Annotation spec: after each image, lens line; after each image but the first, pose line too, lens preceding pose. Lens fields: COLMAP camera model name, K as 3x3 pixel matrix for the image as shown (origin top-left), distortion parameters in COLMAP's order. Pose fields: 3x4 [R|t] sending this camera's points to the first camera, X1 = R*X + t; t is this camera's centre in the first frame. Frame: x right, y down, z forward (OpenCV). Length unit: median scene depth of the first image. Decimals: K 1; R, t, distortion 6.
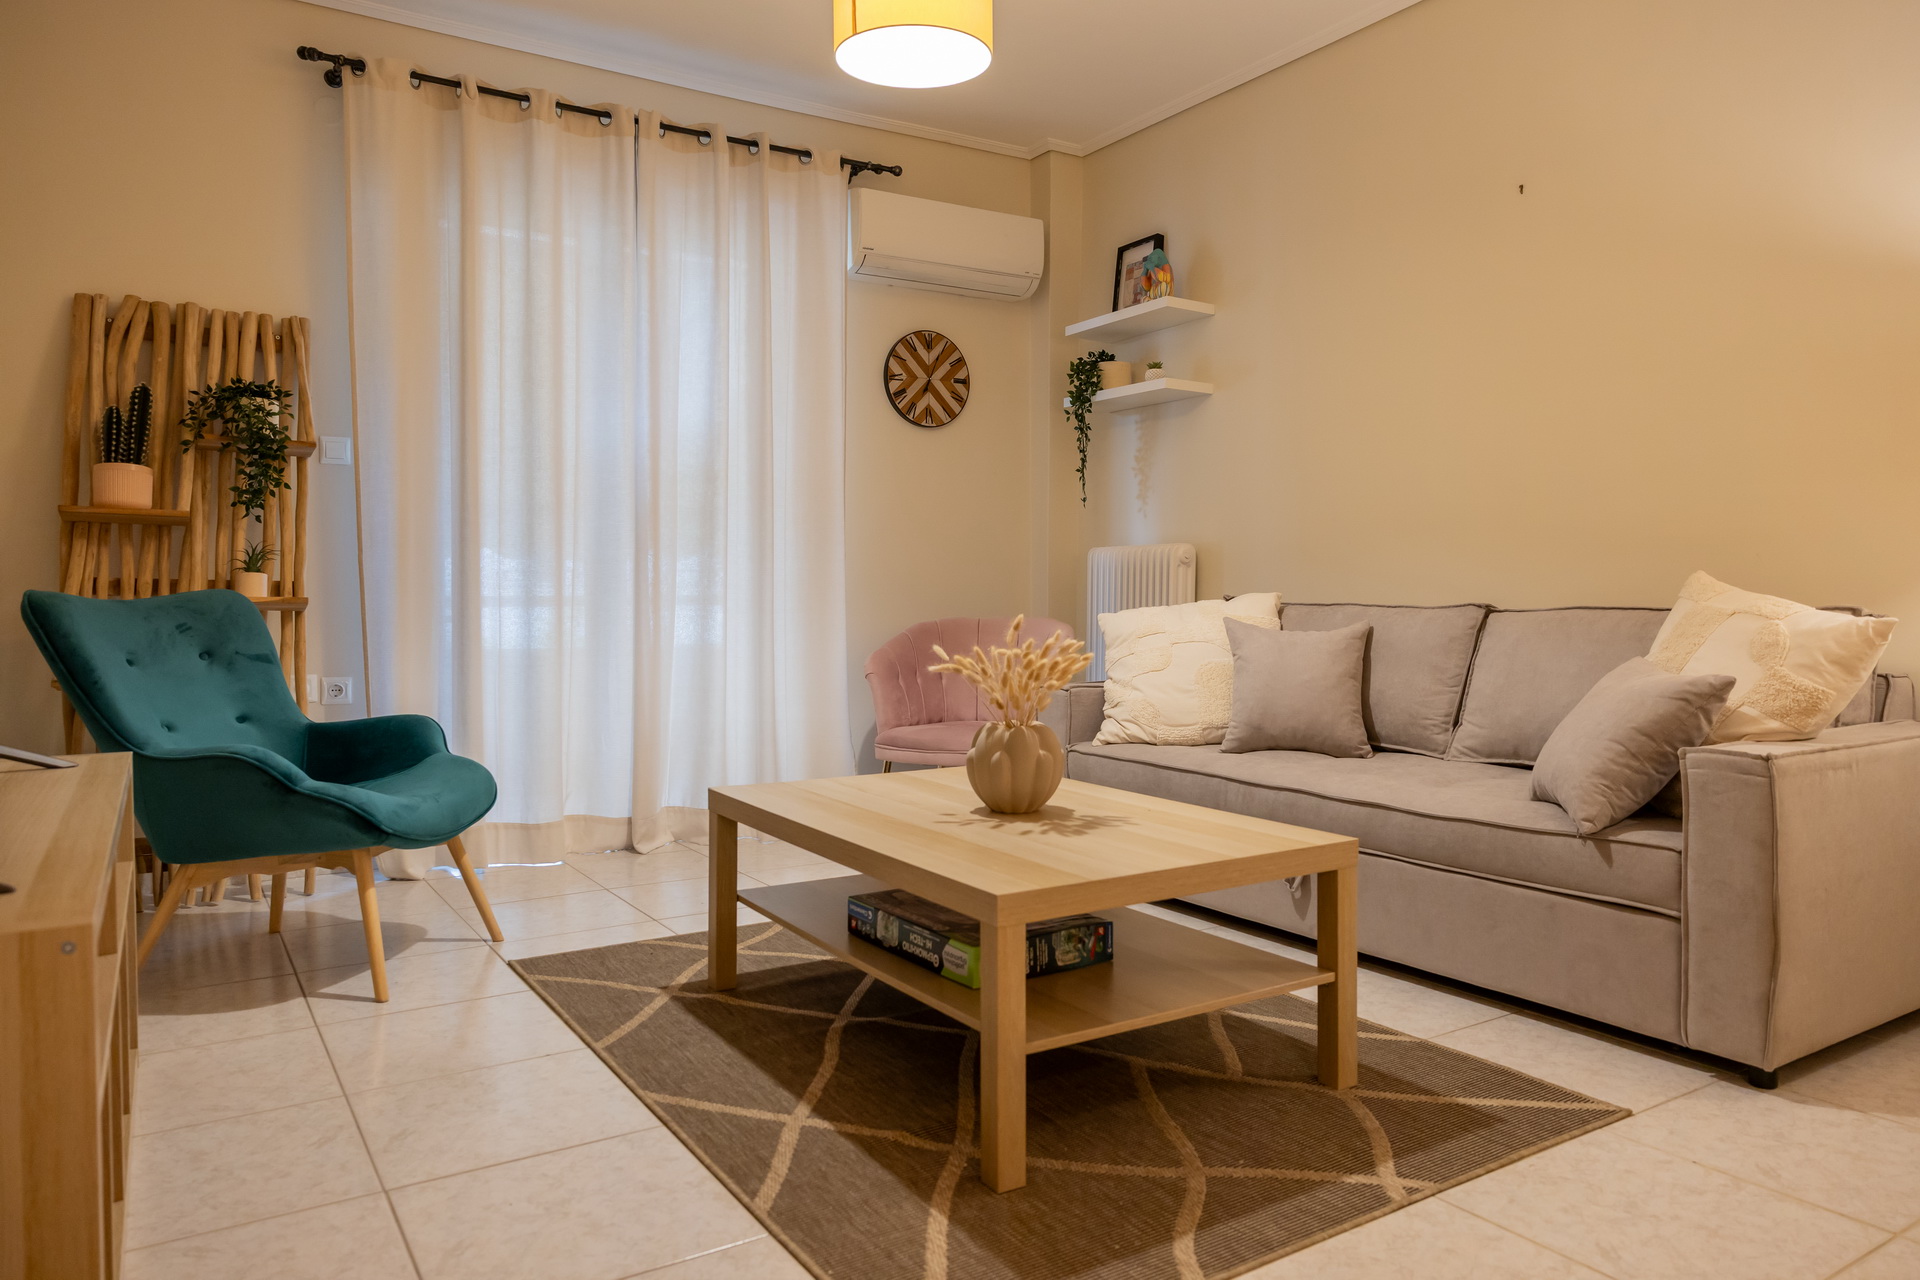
lens RADIAL K [[1314.9, 0, 969.4], [0, 1314.9, 632.1], [0, 0, 1]] dist [0.009713, -0.002702]
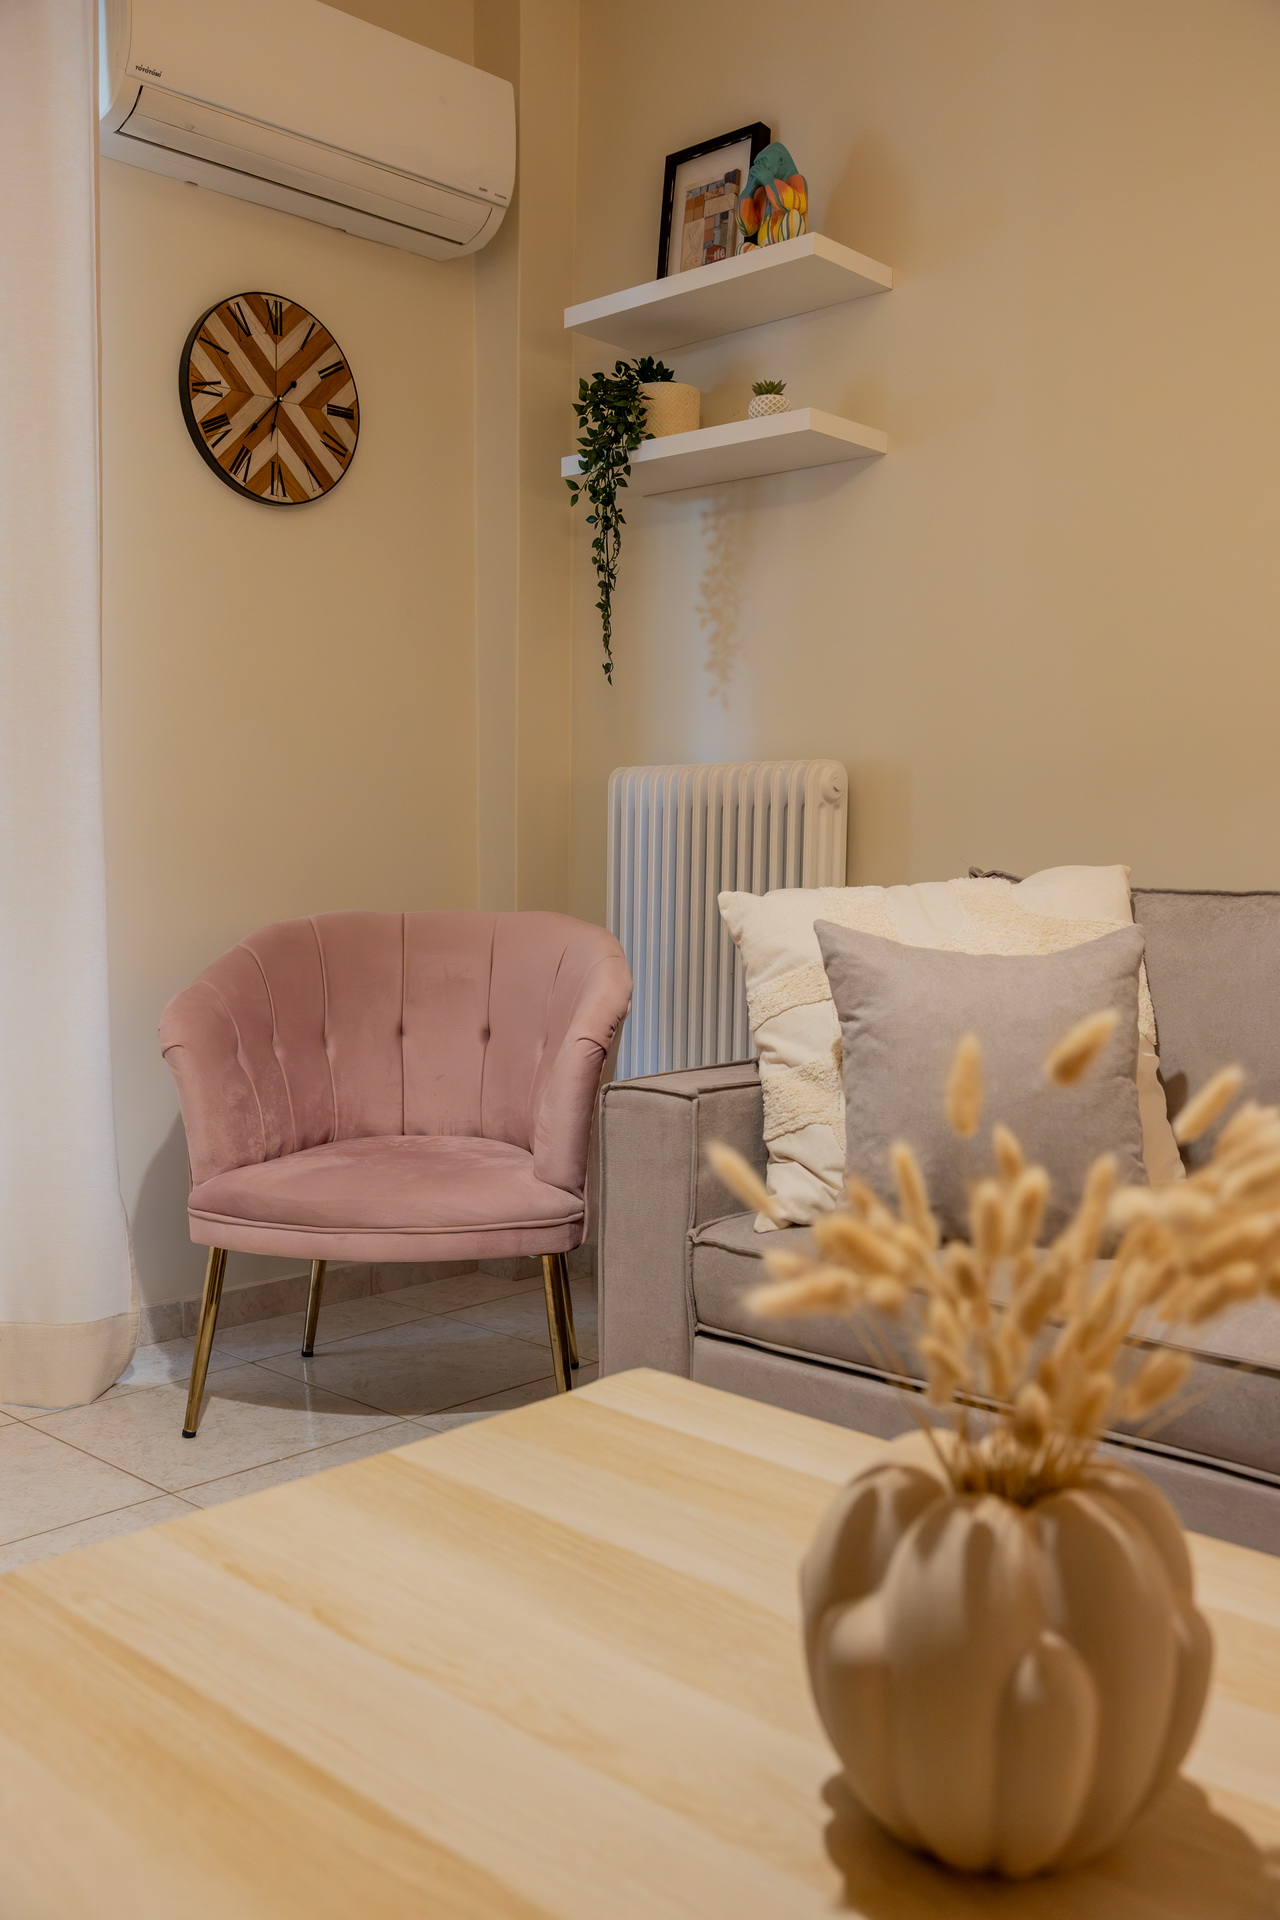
lens RADIAL K [[1748.2, 0, 641.0], [0, 1748.2, 956.4], [0, 0, 1]] dist [0.006796, 0.003786]
pose [[0.969512, -0.011196, 0.244786, -0.060625], [0.002563, 0.999364, 0.035560, -0.016646], [-0.245029, -0.033848, 0.968925, 0.364028]]
